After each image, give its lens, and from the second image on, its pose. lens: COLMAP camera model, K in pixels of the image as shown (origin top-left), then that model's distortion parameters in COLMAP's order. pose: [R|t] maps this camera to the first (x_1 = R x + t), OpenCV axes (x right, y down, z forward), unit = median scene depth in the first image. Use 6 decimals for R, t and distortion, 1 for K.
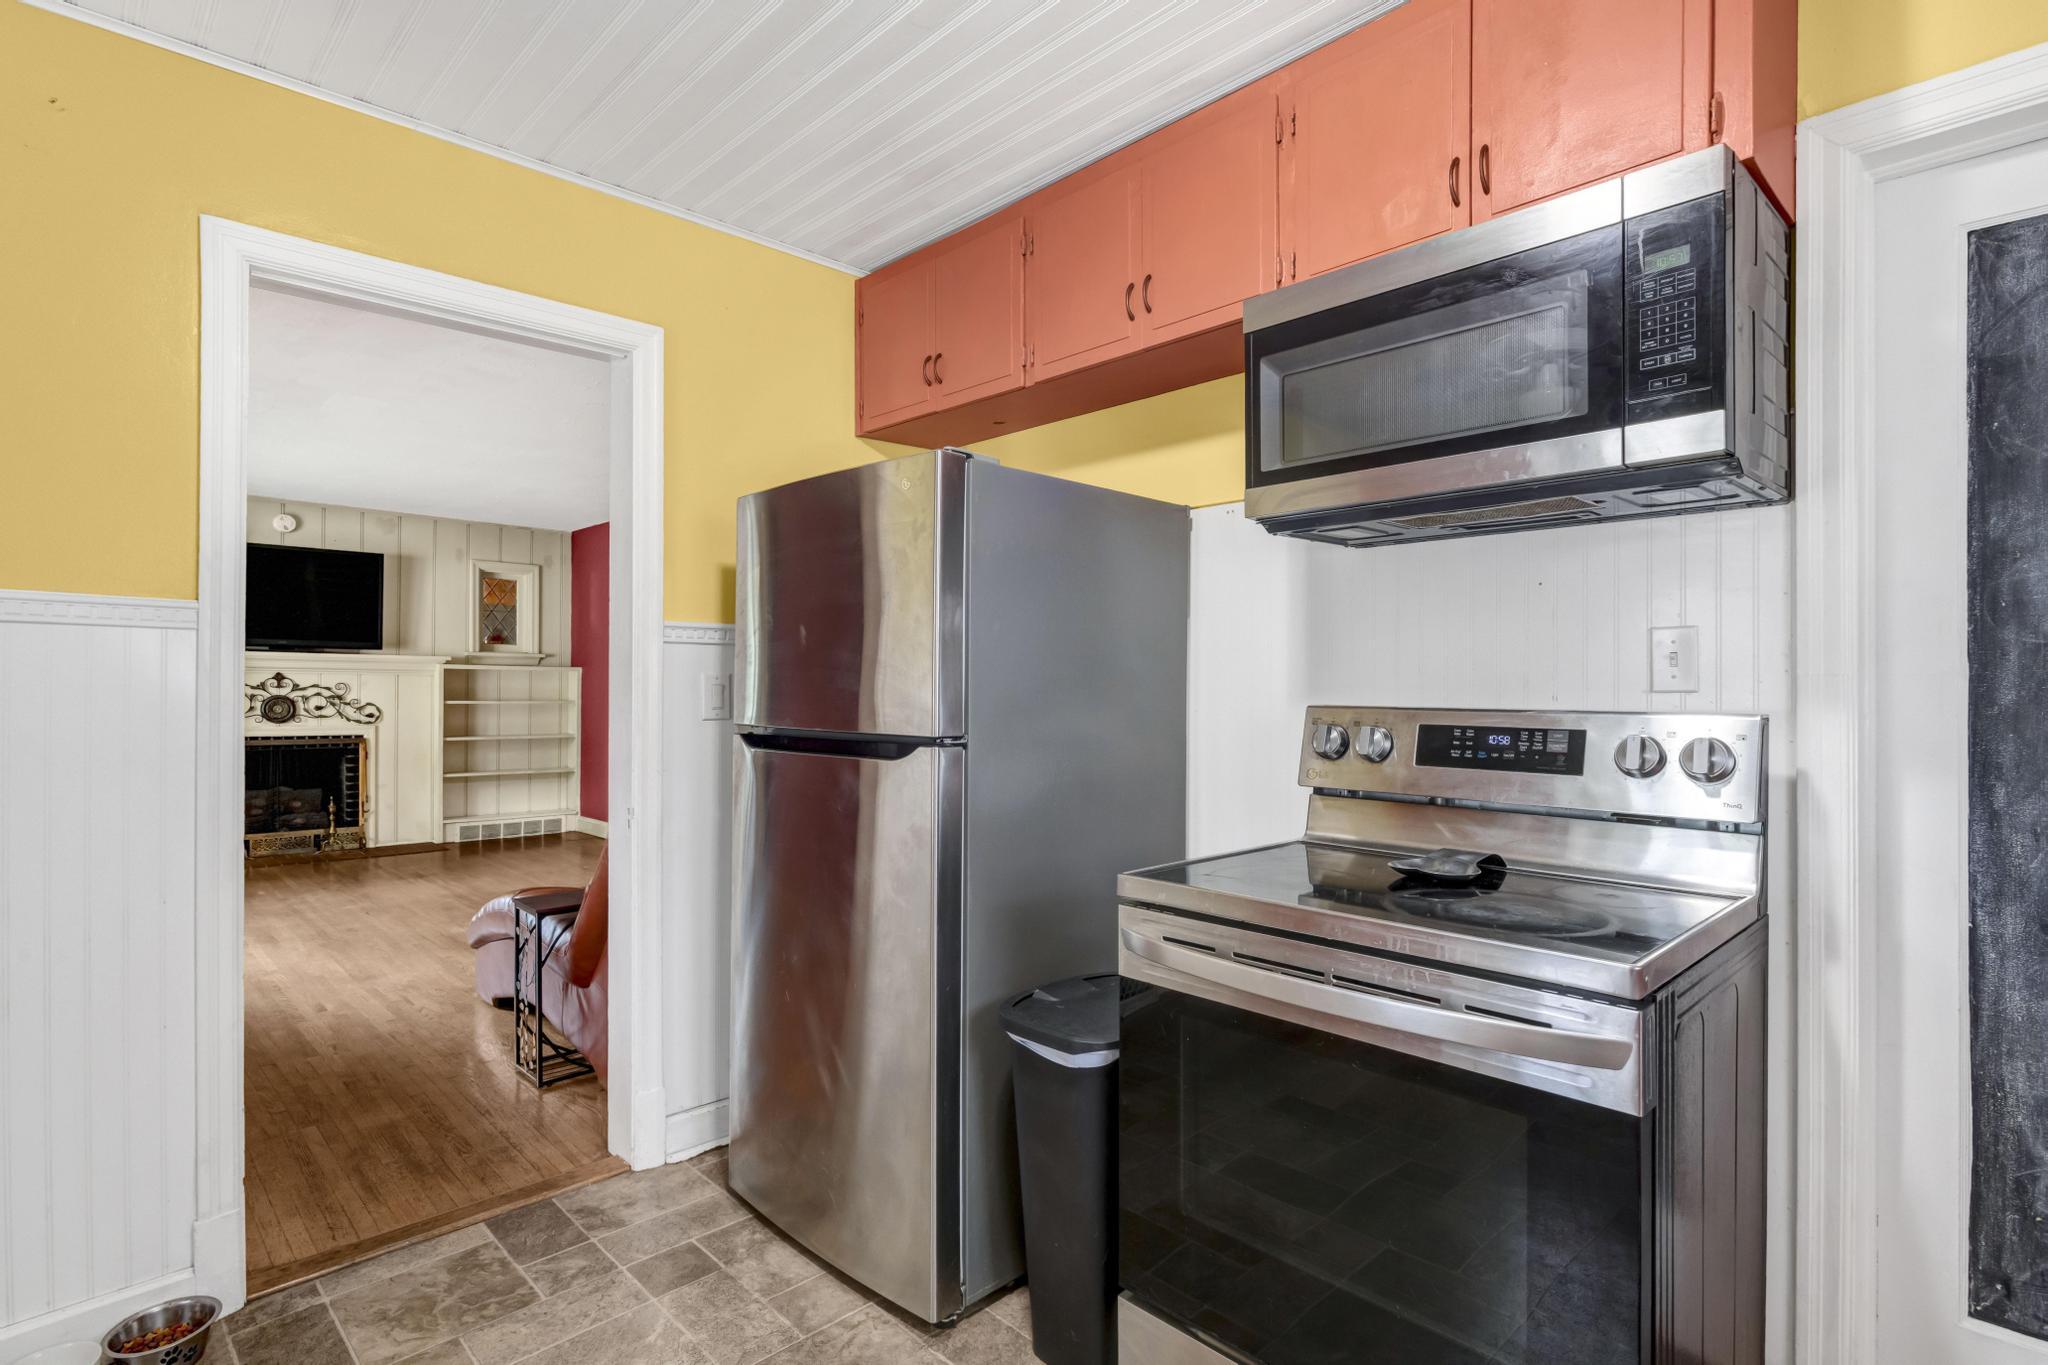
lens RADIAL K [[1018.7, 0, 1023.3], [0, 1018.7, 679.5], [0, 0, 1]] dist [0.002799, 0.000143]
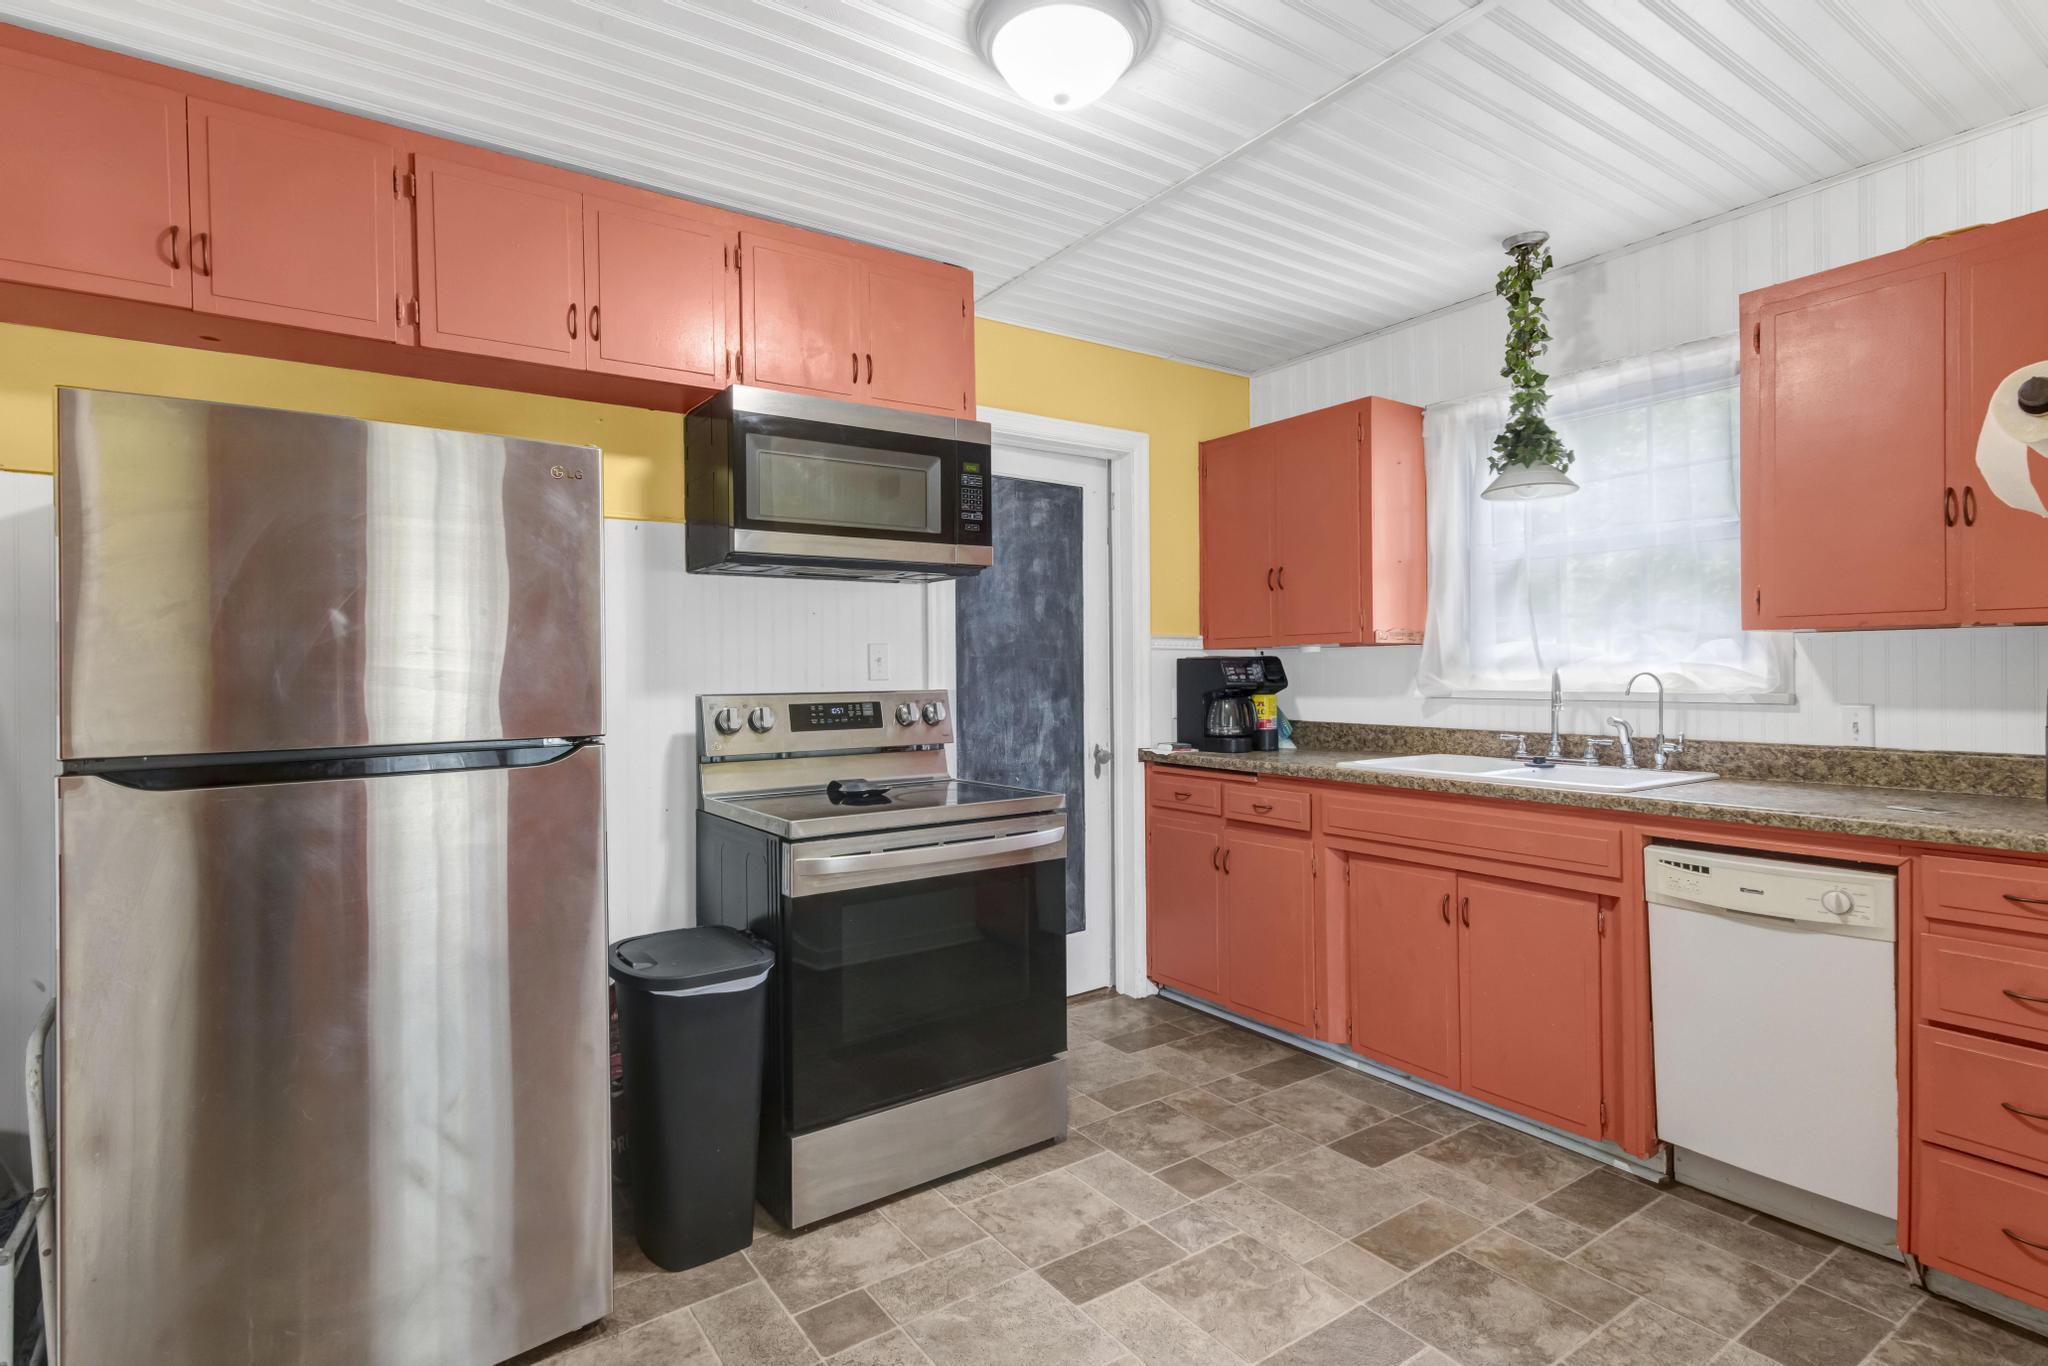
lens RADIAL K [[1018.7, 0, 1024.6], [0, 1018.7, 679.7], [0, 0, 1]] dist [0.002799, 0.000143]
pose [[0.147591, -0.008563, 0.989011, -1.079700], [0.008377, 0.999937, 0.007407, 0.000504], [-0.989013, 0.007191, 0.147653, 0.463407]]
